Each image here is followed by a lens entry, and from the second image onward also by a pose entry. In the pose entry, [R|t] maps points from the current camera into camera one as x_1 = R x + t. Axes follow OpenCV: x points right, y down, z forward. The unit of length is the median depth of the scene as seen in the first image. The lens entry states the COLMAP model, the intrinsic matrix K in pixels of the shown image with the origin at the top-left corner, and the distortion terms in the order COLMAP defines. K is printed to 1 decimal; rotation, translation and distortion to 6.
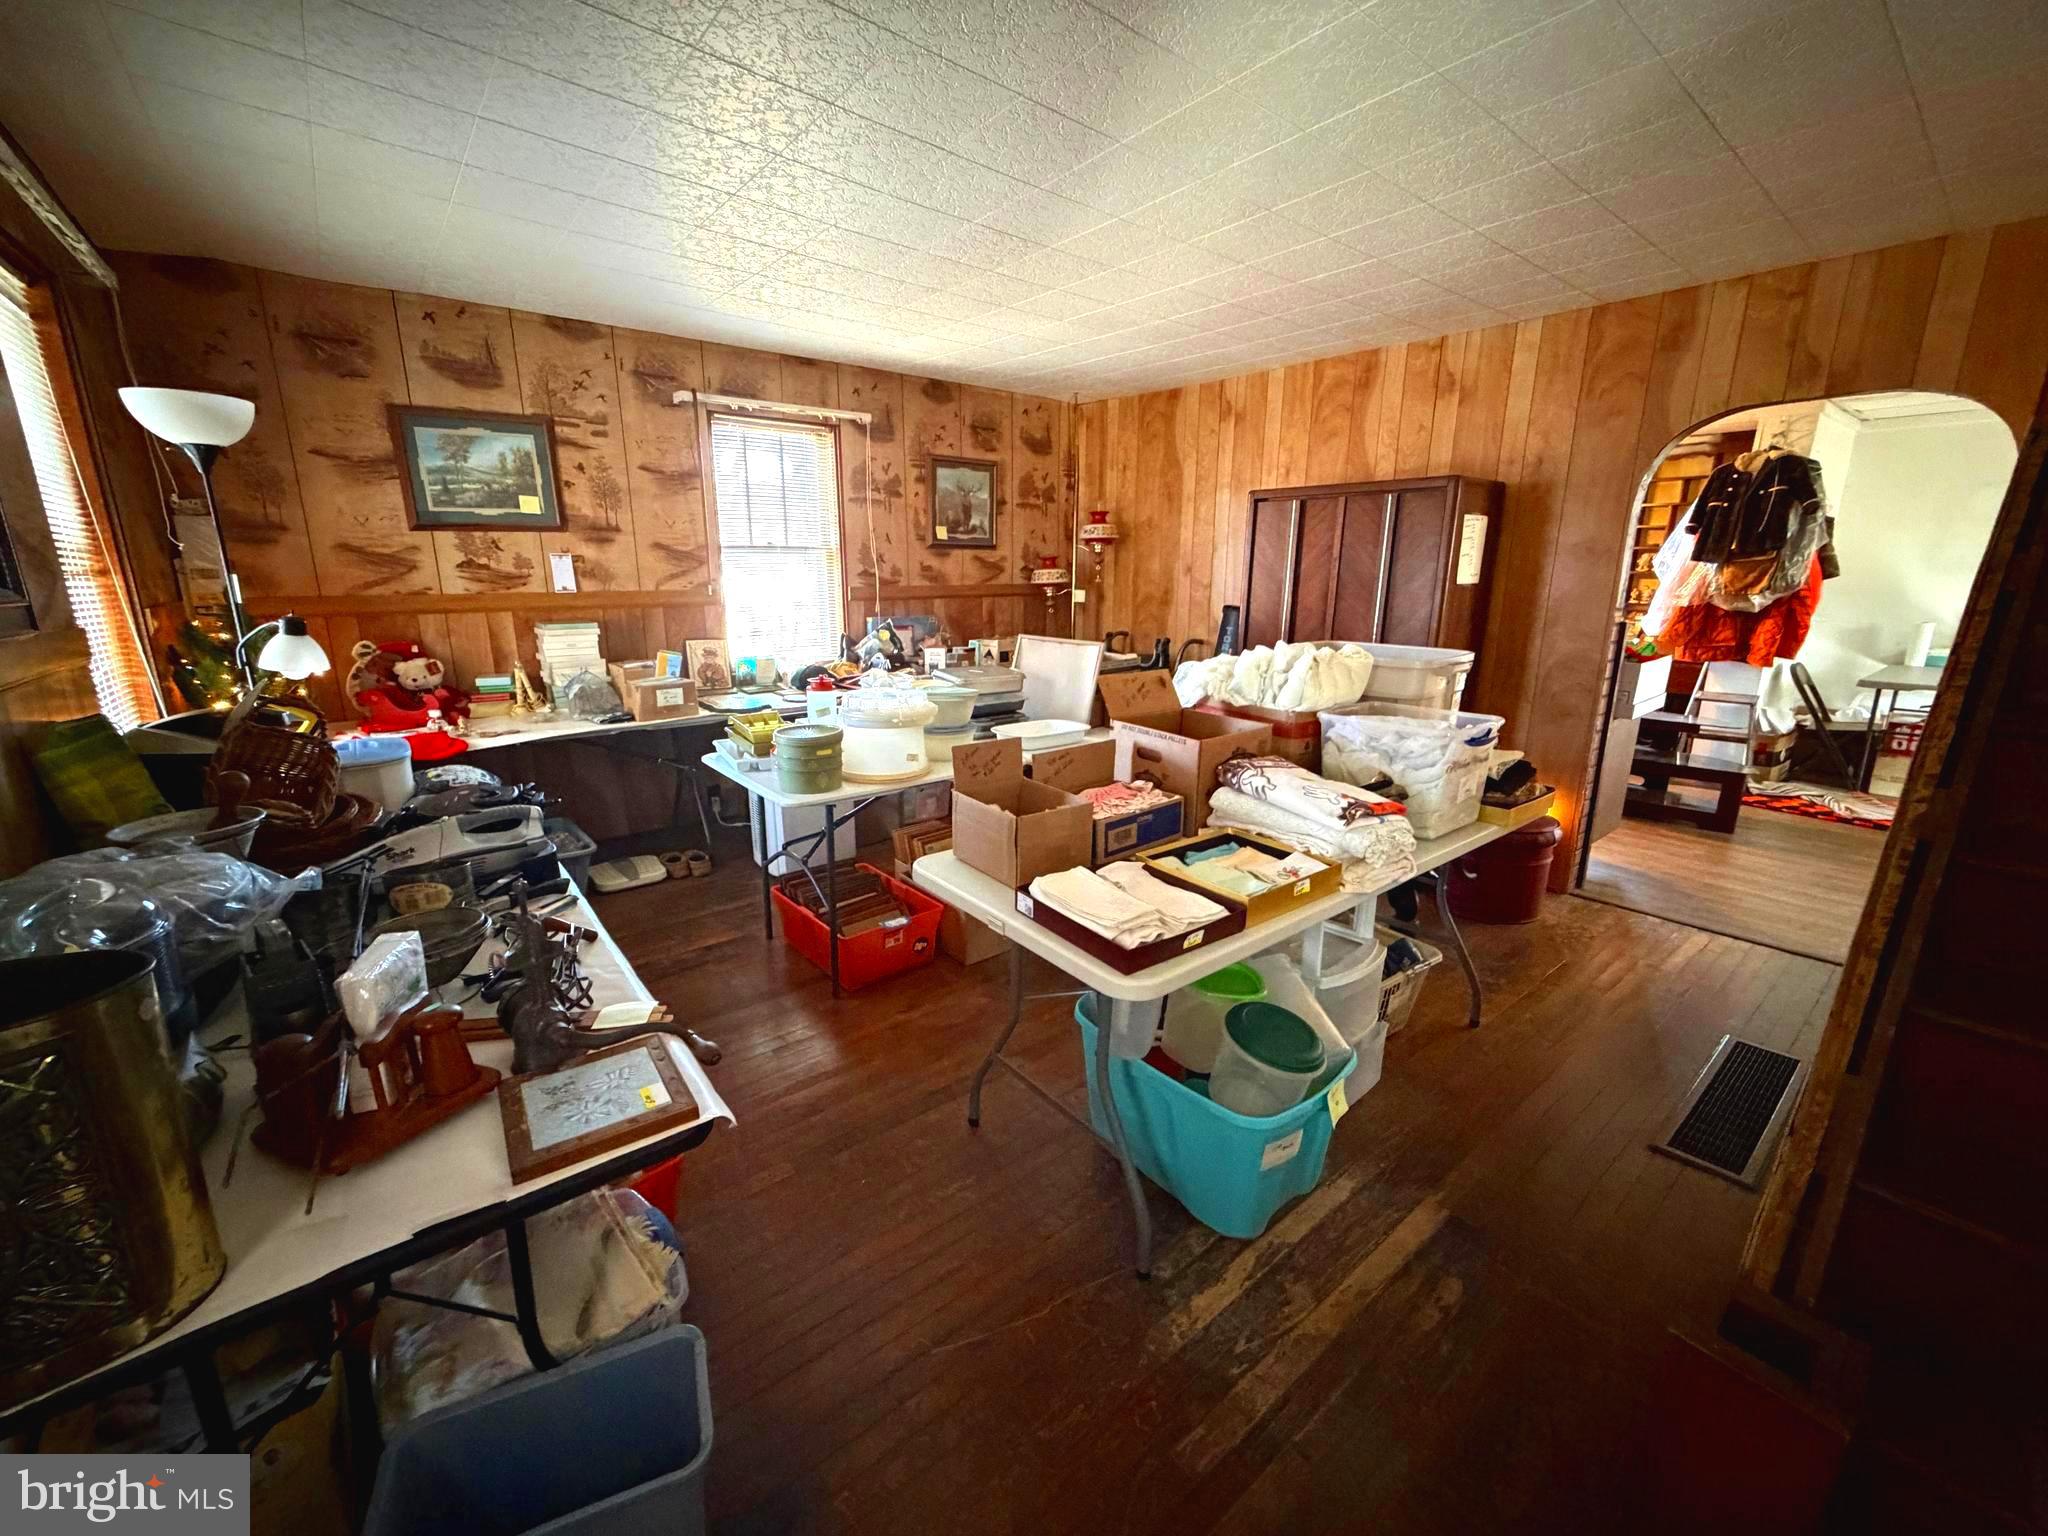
lens RADIAL K [[813.2, 0, 1014.5], [0, 813.2, 749.3], [0, 0, 1]] dist [-0.000093, 0.000191]
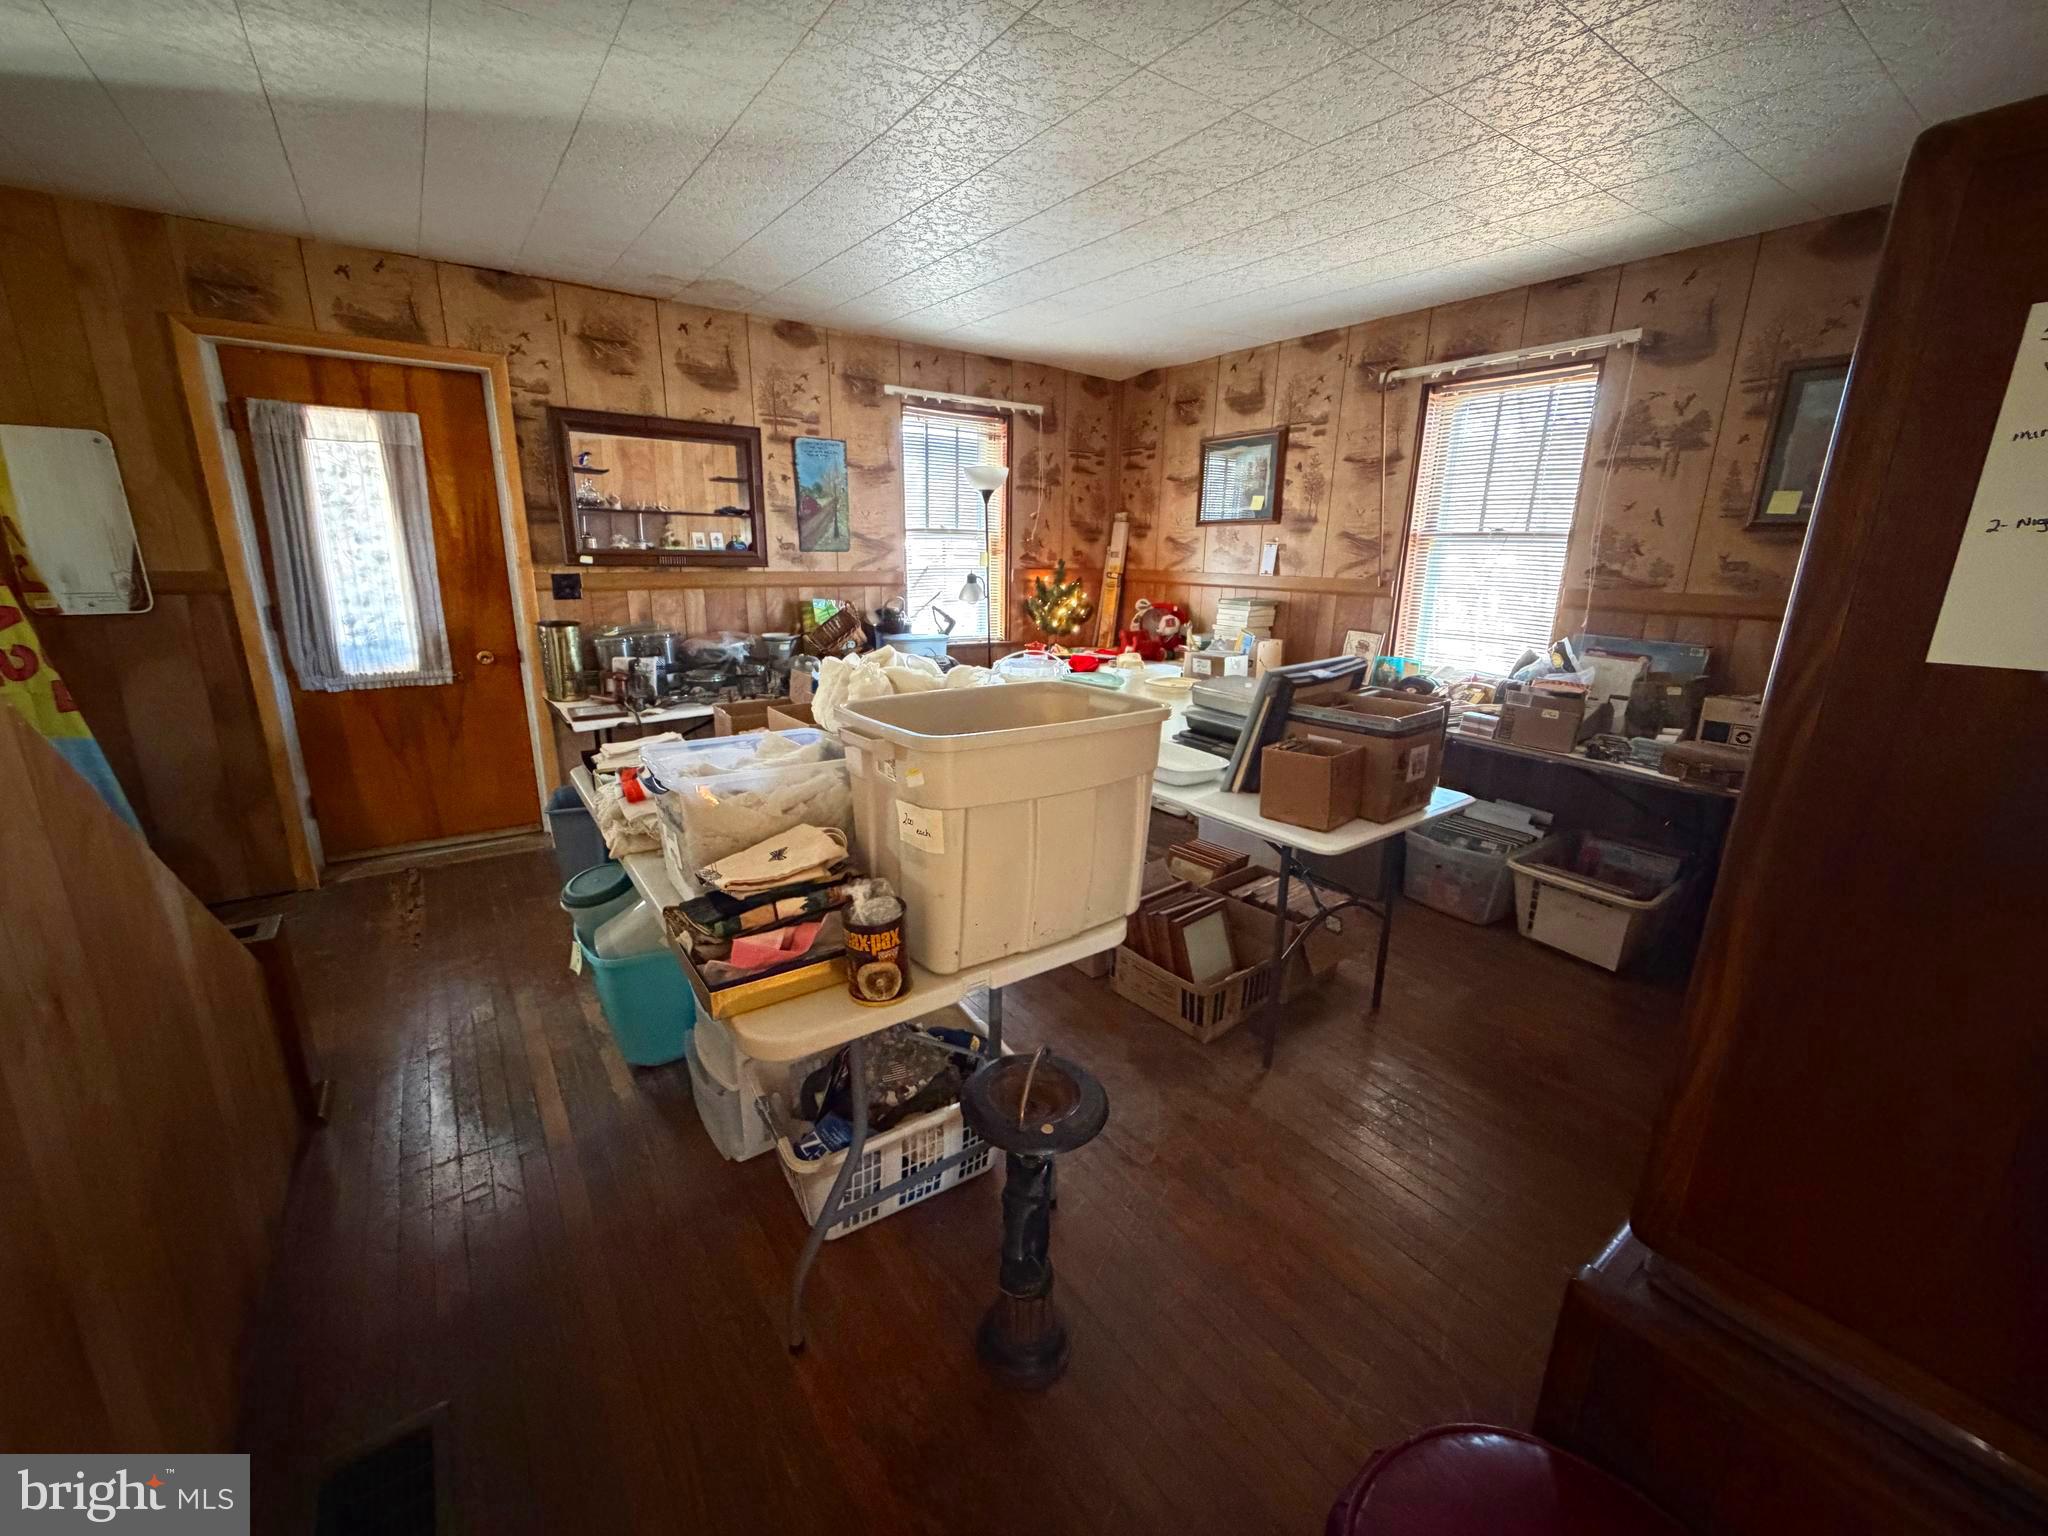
lens RADIAL K [[813.2, 0, 1018.1], [0, 813.2, 773.1], [0, 0, 1]] dist [-0.000093, 0.000191]
pose [[-0.053862, 0.251127, -0.966454, 0.673798], [-0.255133, 0.932273, 0.256464, -0.132494], [0.965405, 0.260388, 0.013857, 0.688981]]
